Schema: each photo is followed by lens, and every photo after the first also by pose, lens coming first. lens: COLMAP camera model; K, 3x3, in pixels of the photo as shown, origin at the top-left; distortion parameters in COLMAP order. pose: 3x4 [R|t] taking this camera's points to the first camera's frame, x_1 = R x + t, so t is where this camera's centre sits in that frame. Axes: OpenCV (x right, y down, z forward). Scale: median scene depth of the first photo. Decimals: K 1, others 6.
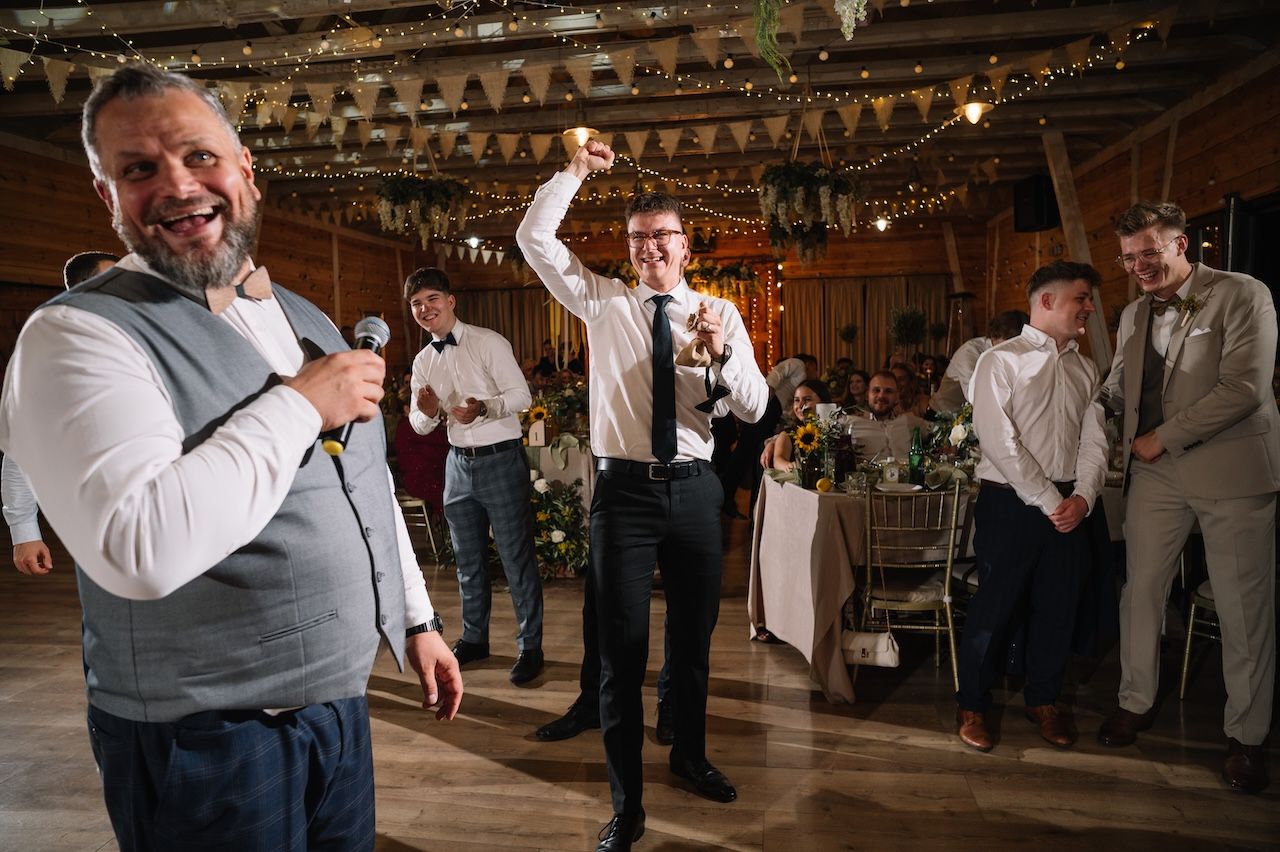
lens RADIAL K [[874.2, 0, 640.0], [0, 874.2, 426.0], [0, 0, 1]] dist [-0.100561, 0.109339]
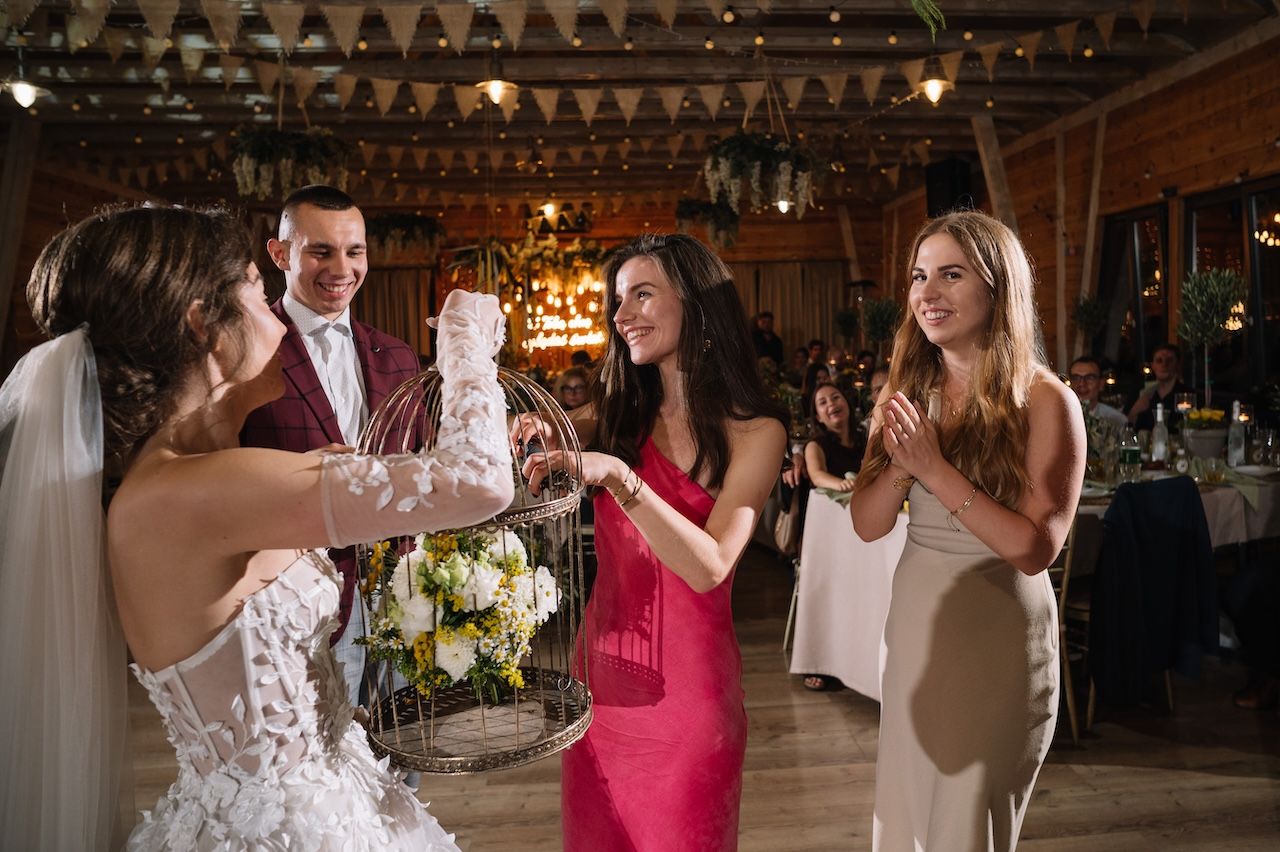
lens RADIAL K [[985.6, 0, 712.6], [0, 985.6, 392.9], [0, 0, 1]] dist [-0.098034, 0.102749]
pose [[0.968954, -0.012635, 0.246919, -0.093456], [0.021167, 0.999266, -0.031932, -0.007396], [-0.246335, 0.036167, 0.968510, 0.040694]]
